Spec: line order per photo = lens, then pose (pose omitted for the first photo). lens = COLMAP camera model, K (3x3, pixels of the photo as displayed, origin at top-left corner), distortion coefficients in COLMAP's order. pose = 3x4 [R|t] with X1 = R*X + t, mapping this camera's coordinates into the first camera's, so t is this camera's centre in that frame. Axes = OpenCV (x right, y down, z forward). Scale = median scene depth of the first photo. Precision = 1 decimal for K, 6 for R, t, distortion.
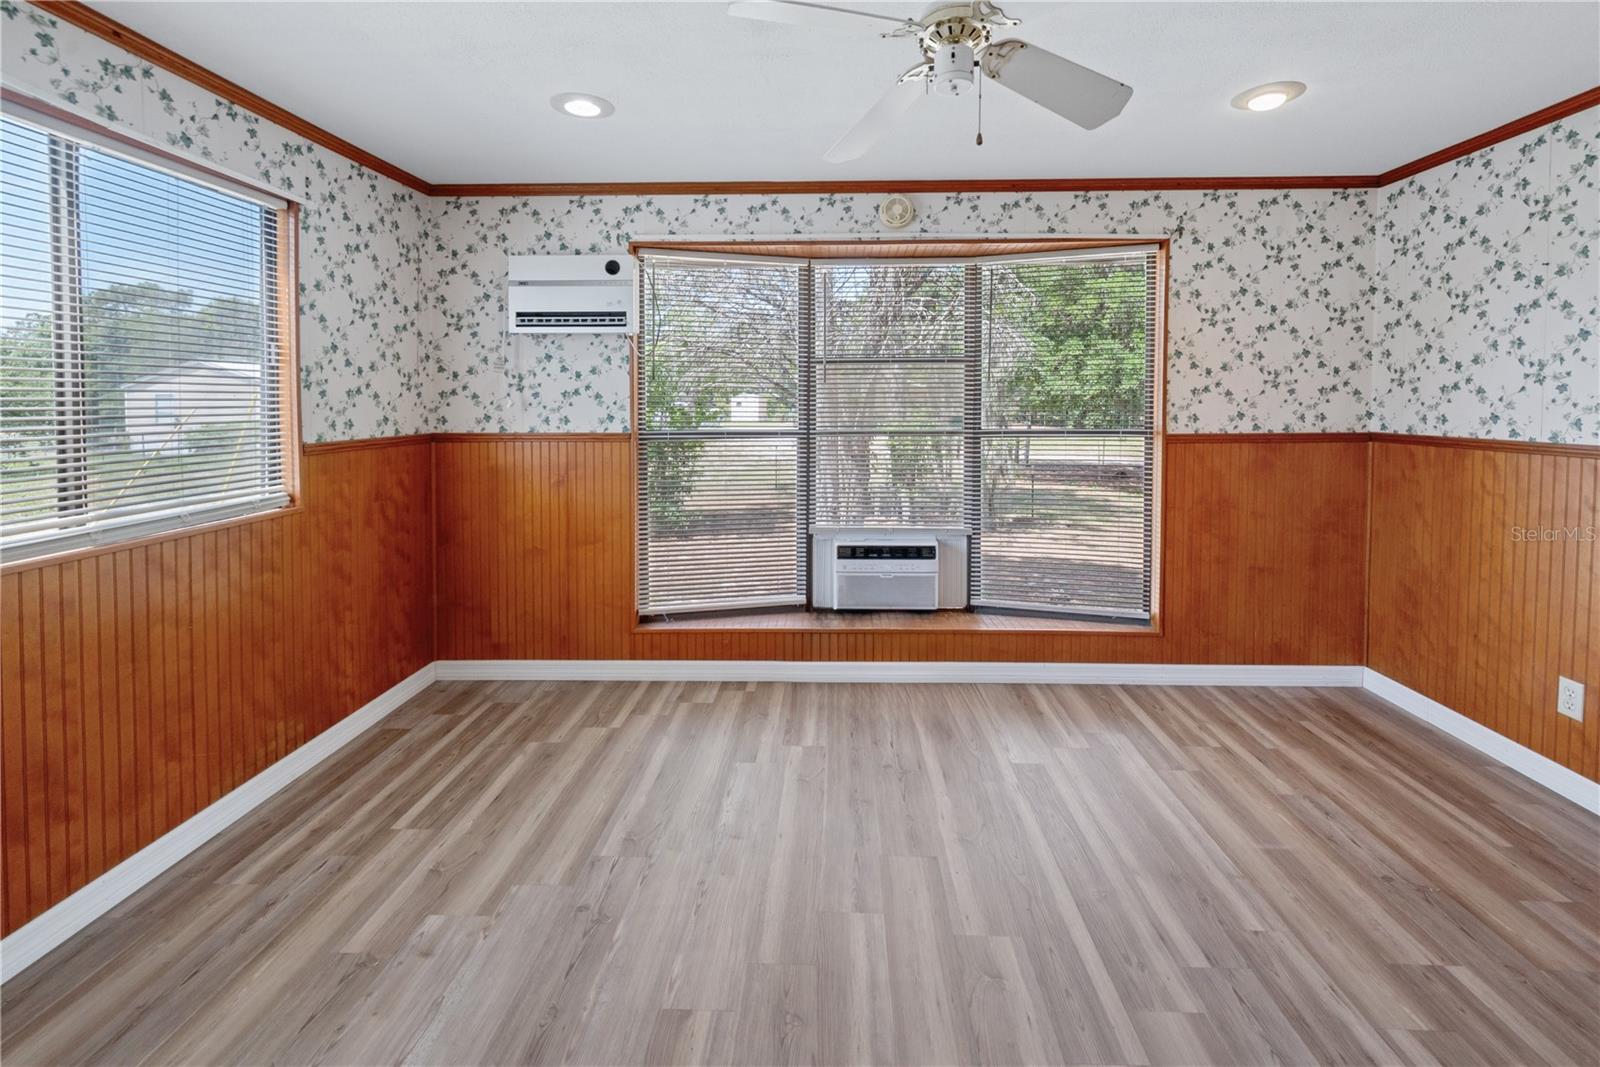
lens RADIAL K [[679.1, 0, 822.1], [0, 679.1, 411.6], [0, 0, 1]] dist [-0.000720, 0.000079]
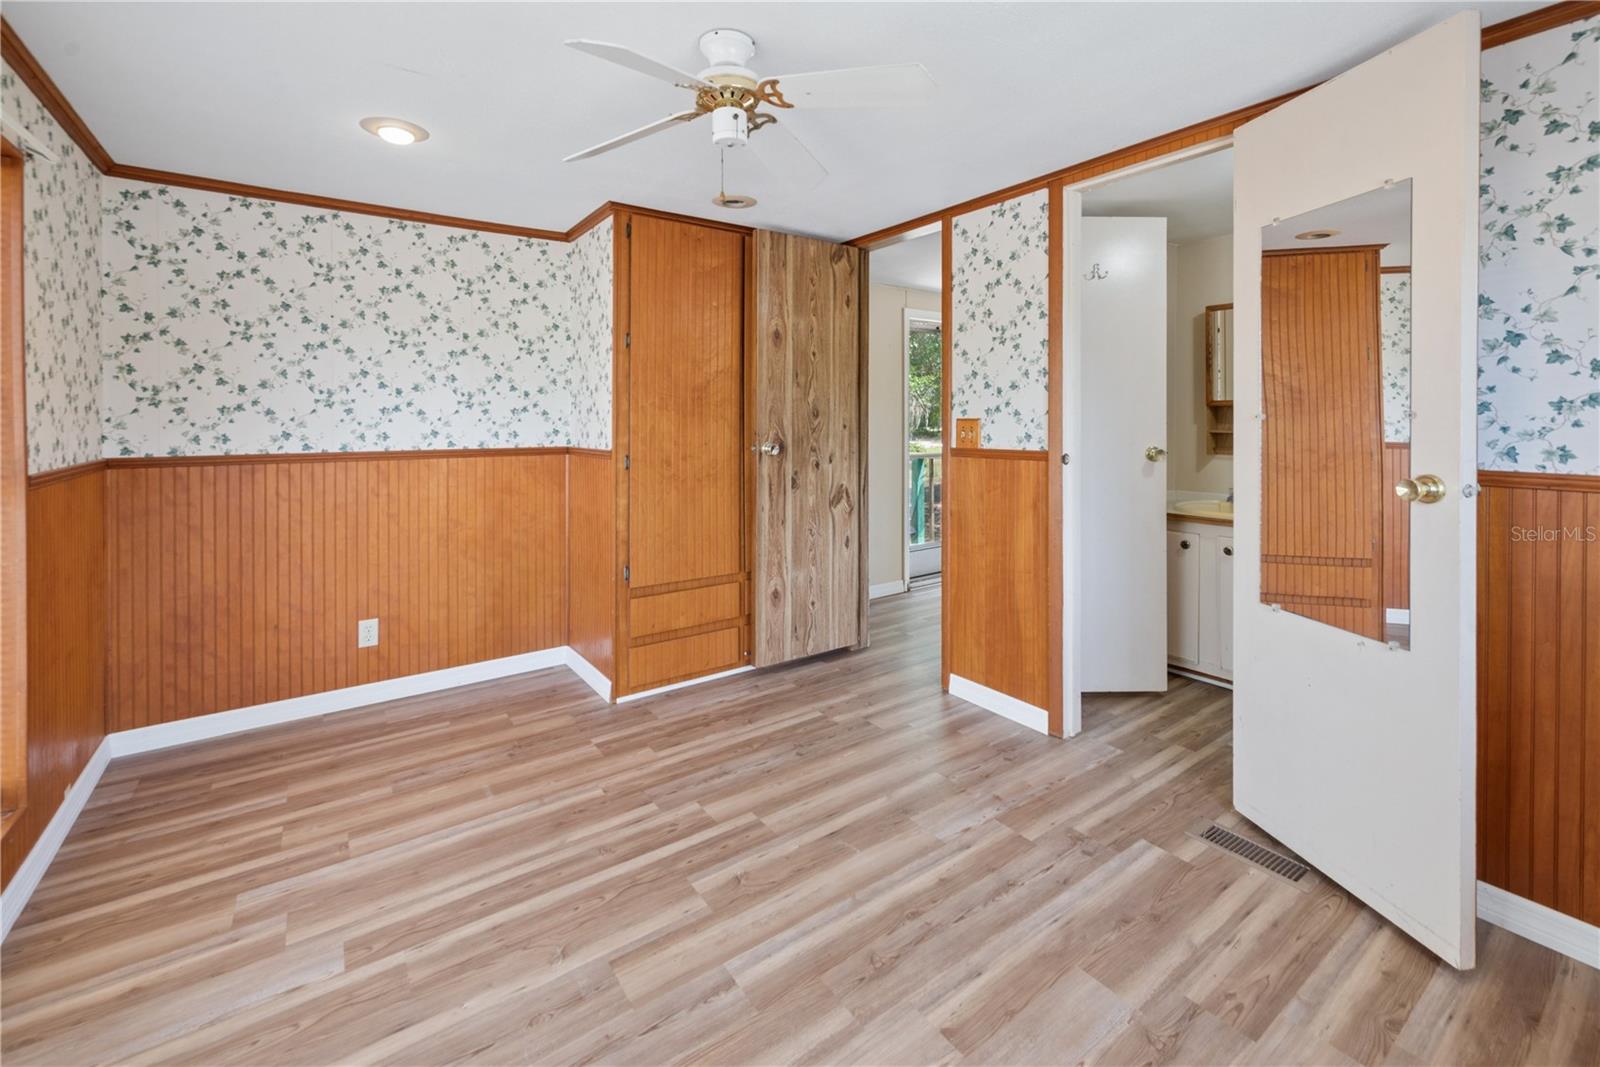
lens RADIAL K [[683.8, 0, 800.8], [0, 683.8, 425.8], [0, 0, 1]] dist [-0.001317, -0.000295]
pose [[-0.606357, -0.003342, 0.795186, -0.540912], [0.016455, 0.999724, 0.016749, -0.013390], [-0.795022, 0.023241, -0.606135, 1.099430]]
